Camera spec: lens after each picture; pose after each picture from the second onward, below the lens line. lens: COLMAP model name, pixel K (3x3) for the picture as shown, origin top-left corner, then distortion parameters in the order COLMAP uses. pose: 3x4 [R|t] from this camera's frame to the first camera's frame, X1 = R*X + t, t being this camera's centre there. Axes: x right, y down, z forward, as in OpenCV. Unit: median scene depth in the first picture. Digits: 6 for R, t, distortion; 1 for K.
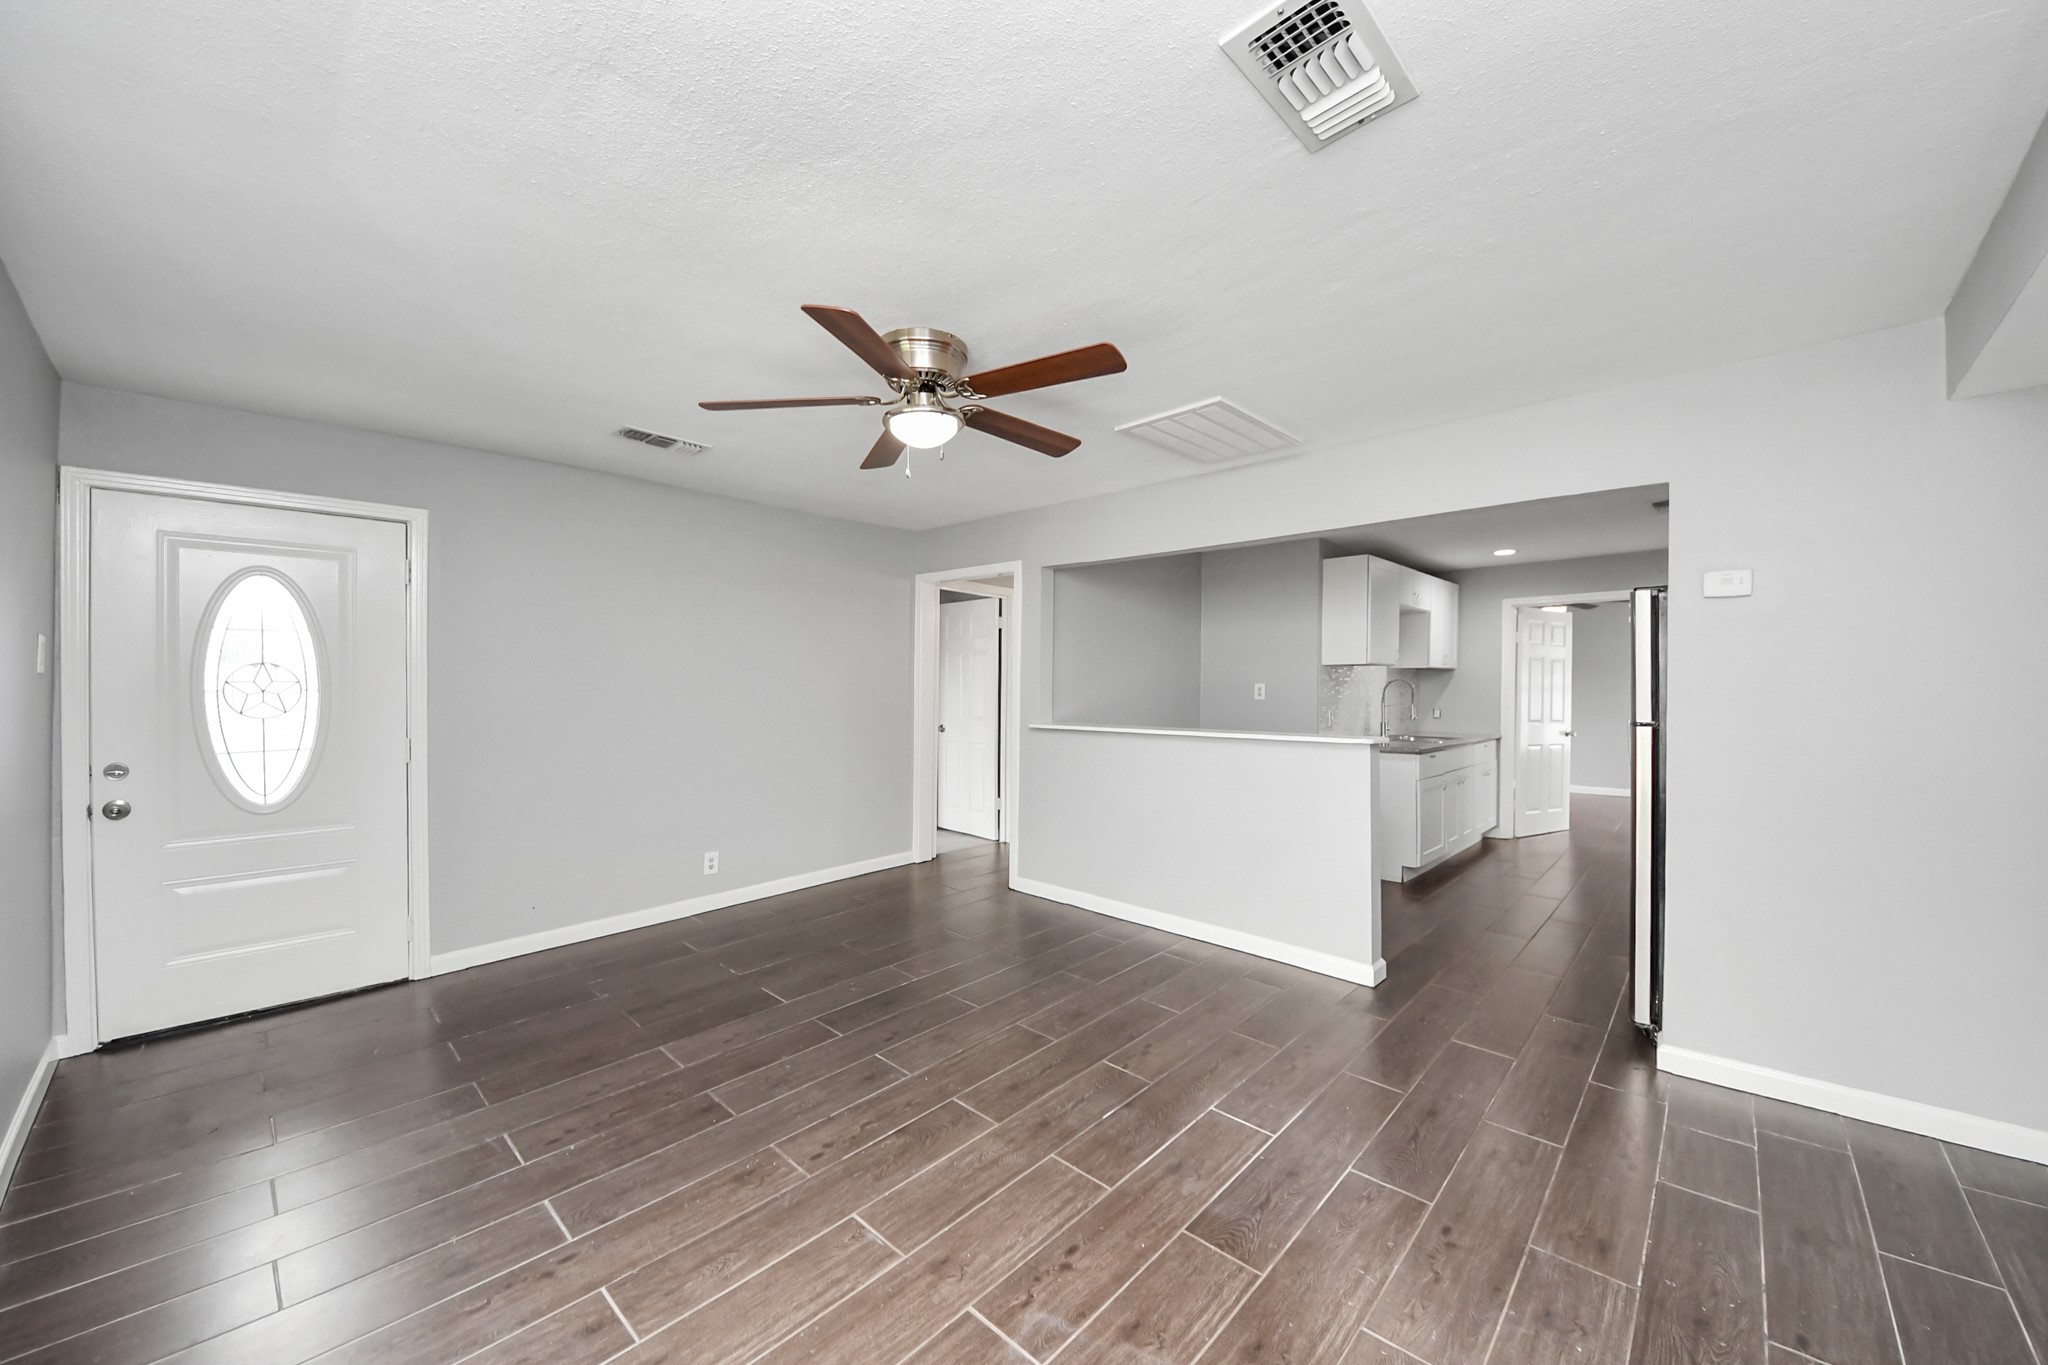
lens RADIAL K [[767.4, 0, 1050.4], [0, 767.4, 676.1], [0, 0, 1]] dist [0.006853, -0.002637]
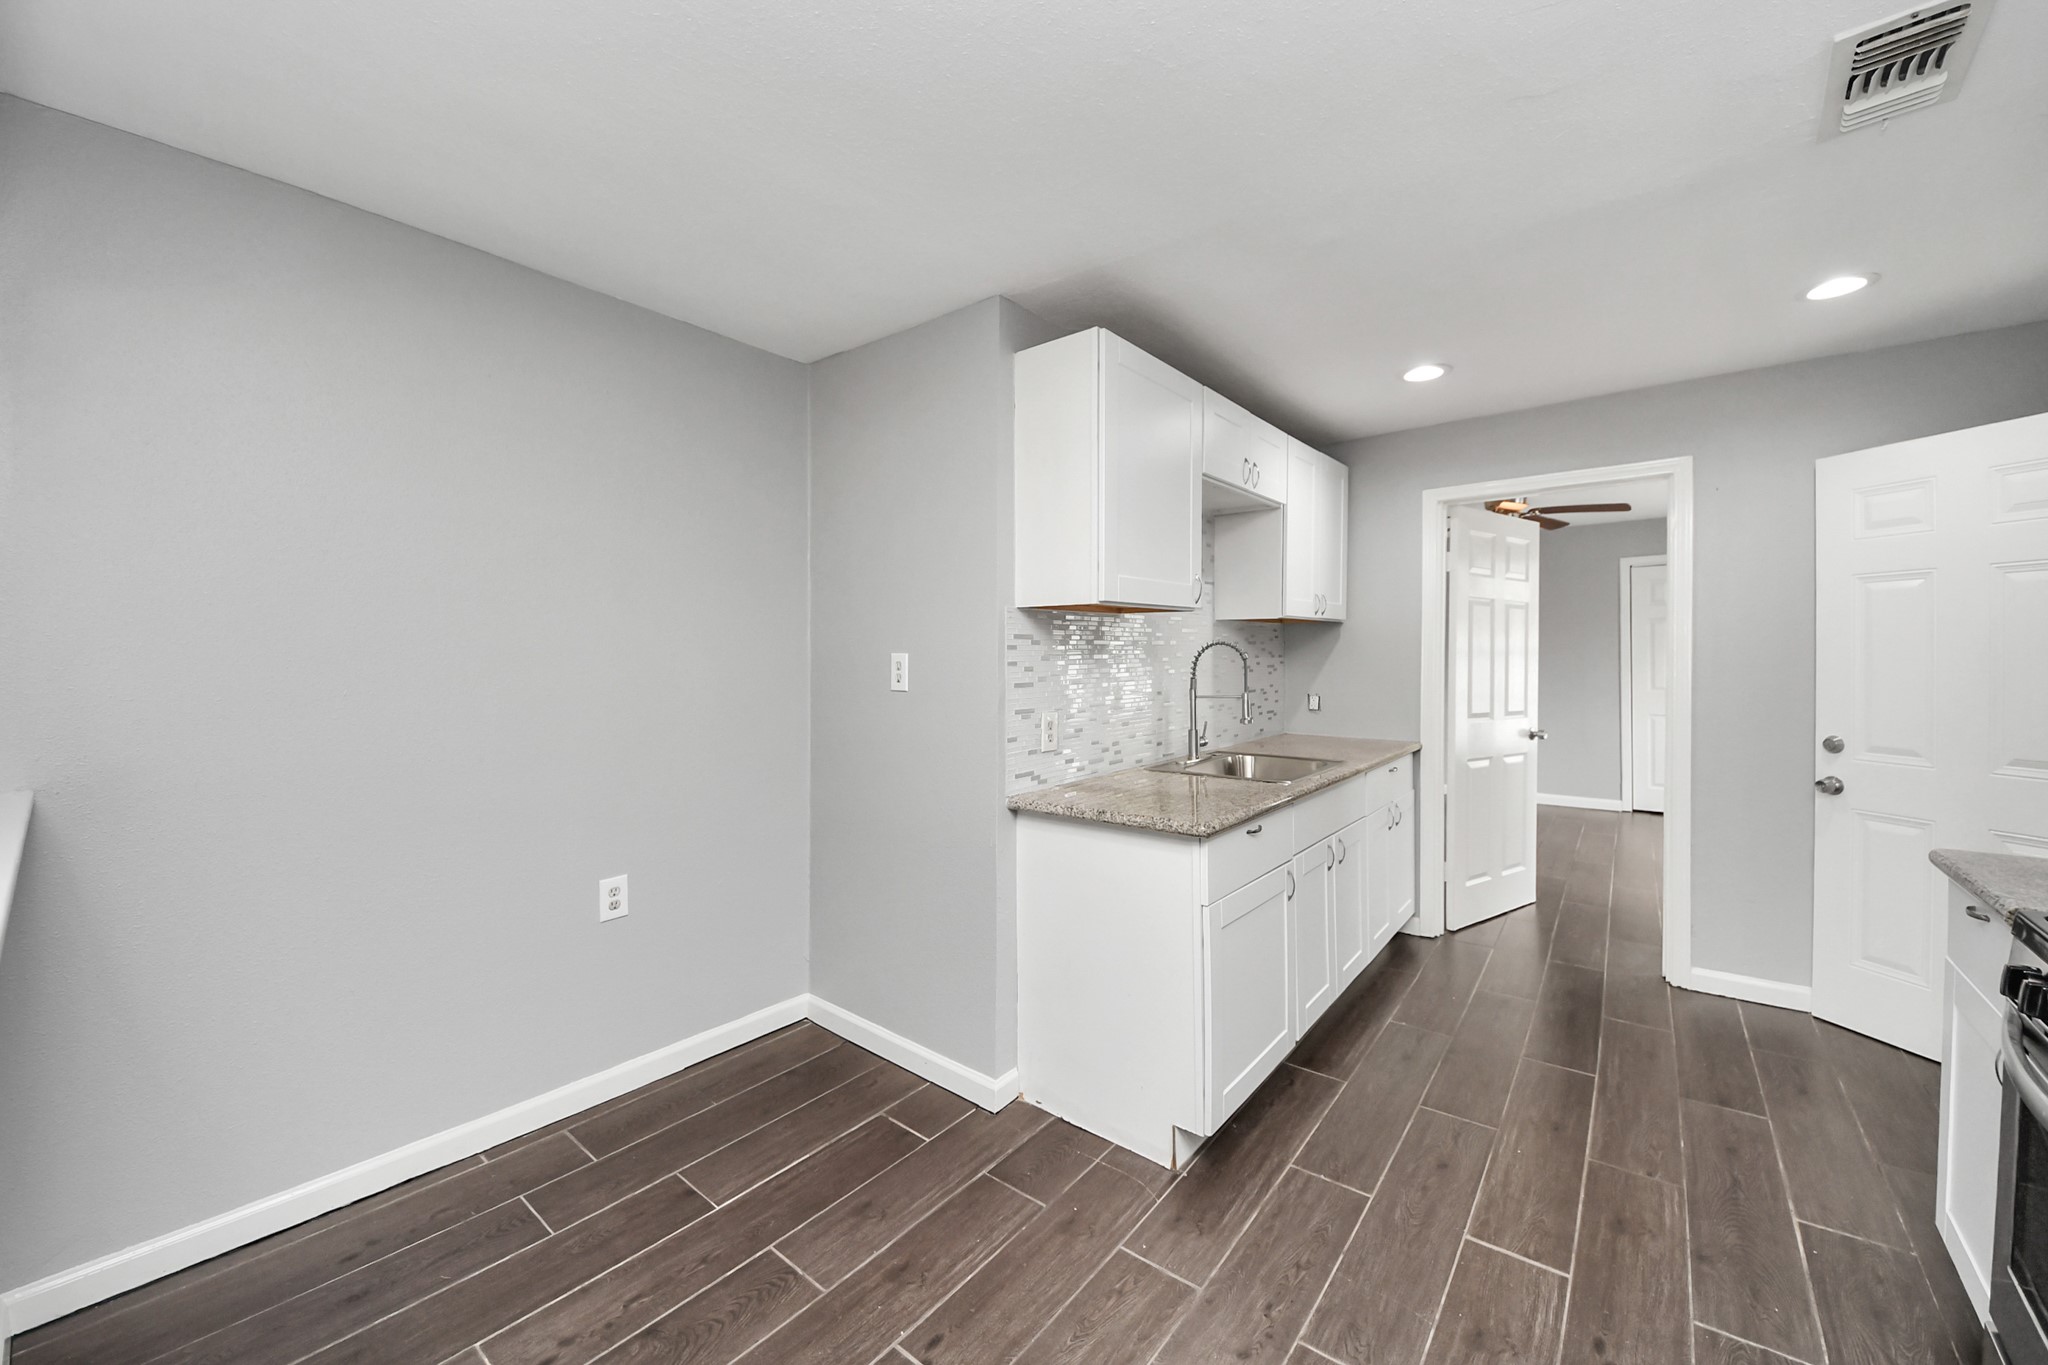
lens RADIAL K [[767.4, 0, 1072.3], [0, 767.4, 652.4], [0, 0, 1]] dist [0.006853, -0.002637]
pose [[0.995888, -0.008500, 0.090188, 0.312207], [0.007586, 0.999916, 0.010470, 0.005353], [-0.090269, -0.009742, 0.995870, 0.515408]]
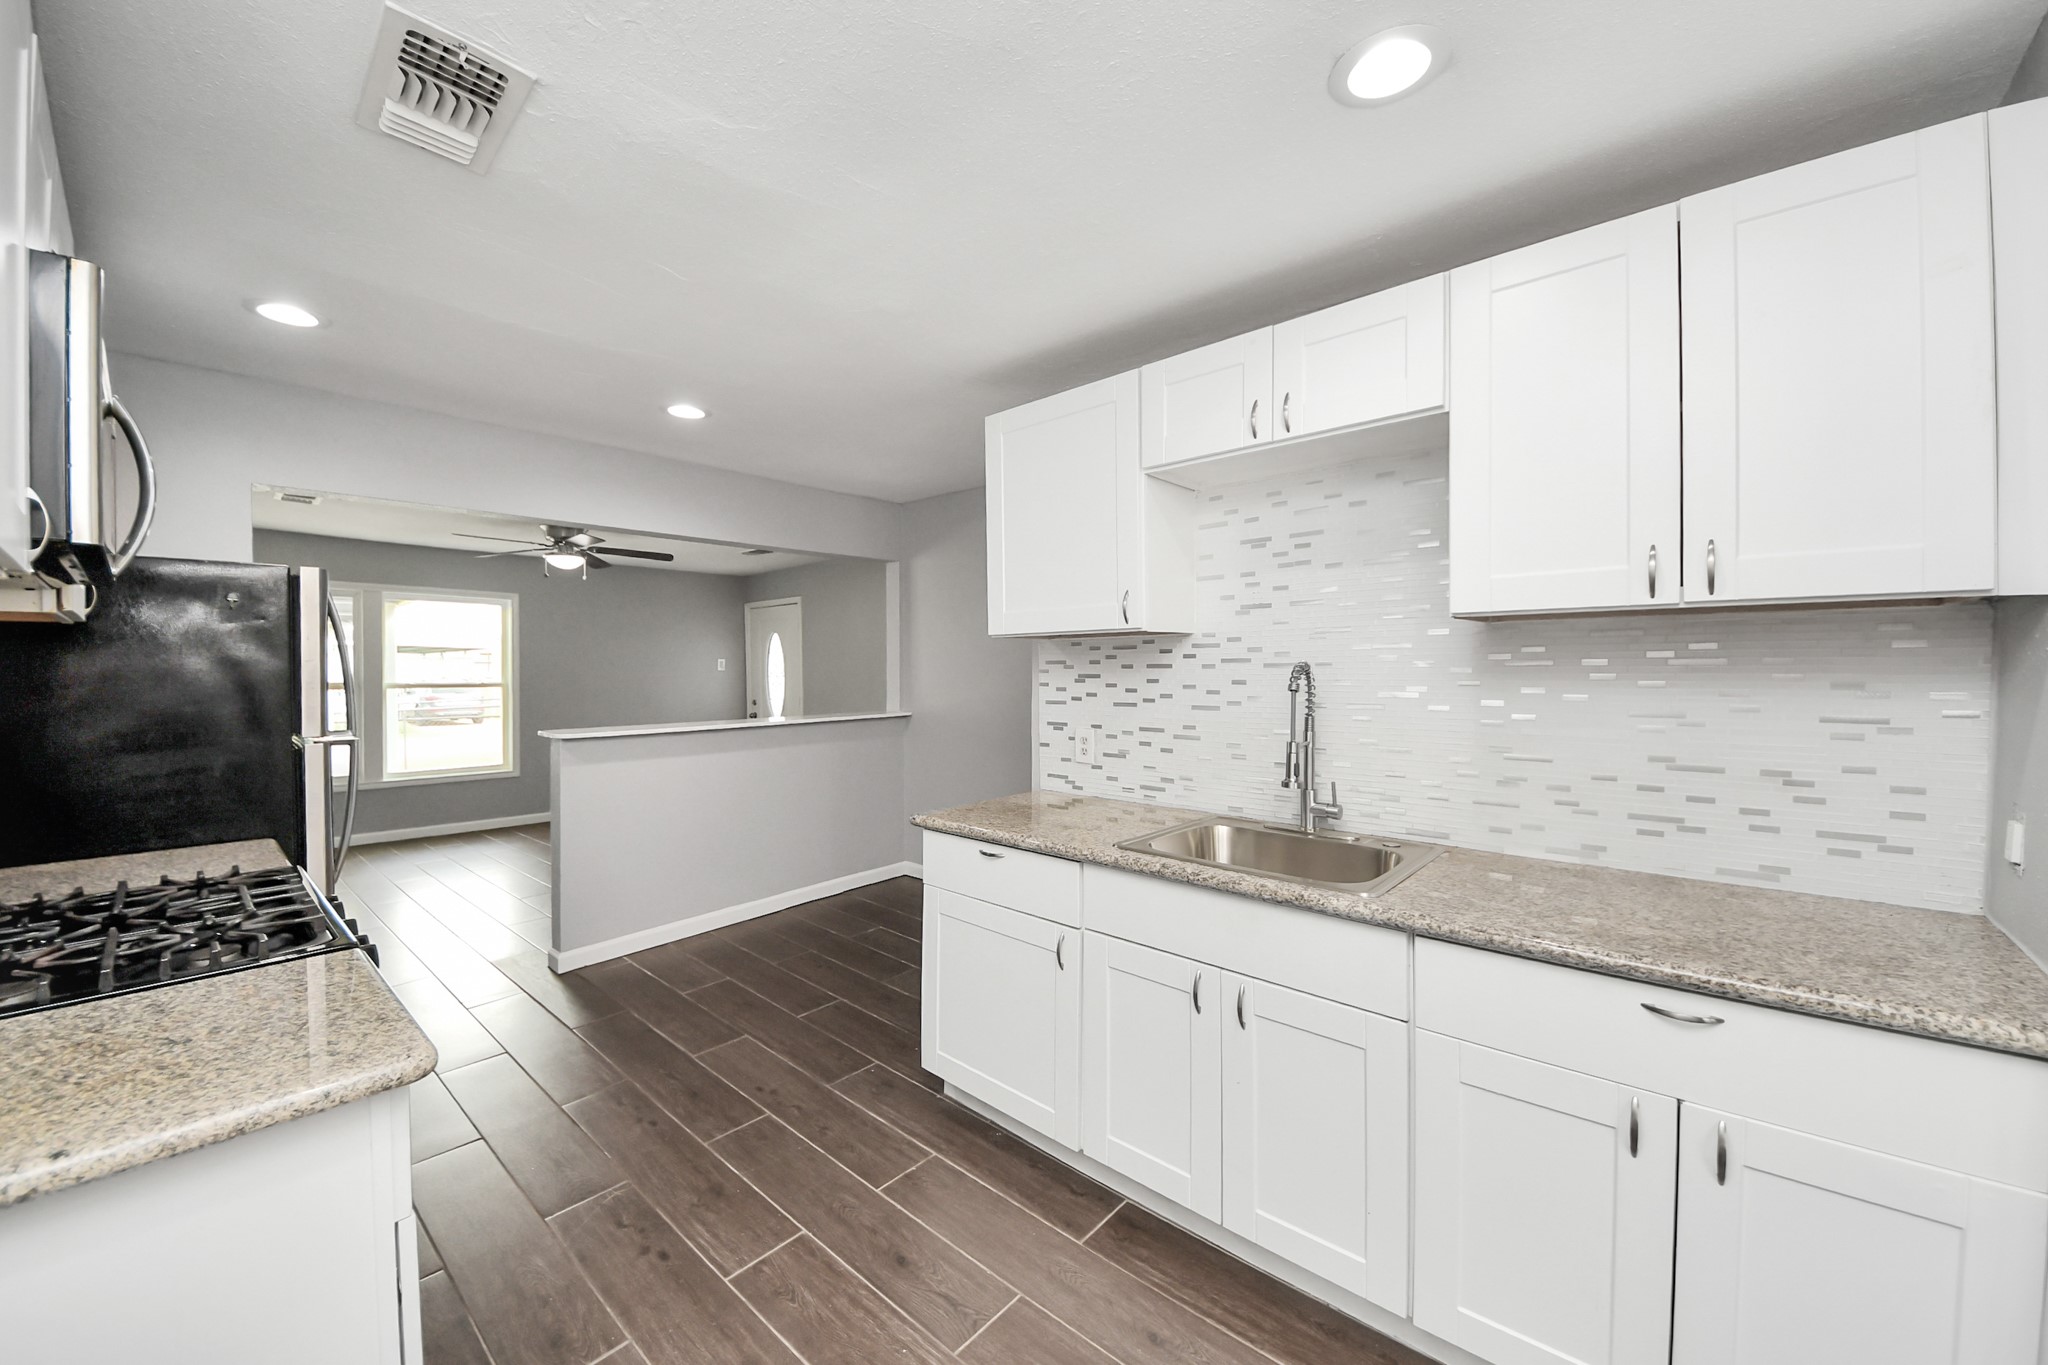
lens RADIAL K [[767.4, 0, 1030.3], [0, 767.4, 669.6], [0, 0, 1]] dist [0.006853, -0.002637]
pose [[0.036889, 0.000306, -0.999319, 0.803740], [0.013242, 0.999912, 0.000795, 0.004919], [0.999232, -0.013263, 0.036882, 0.876943]]
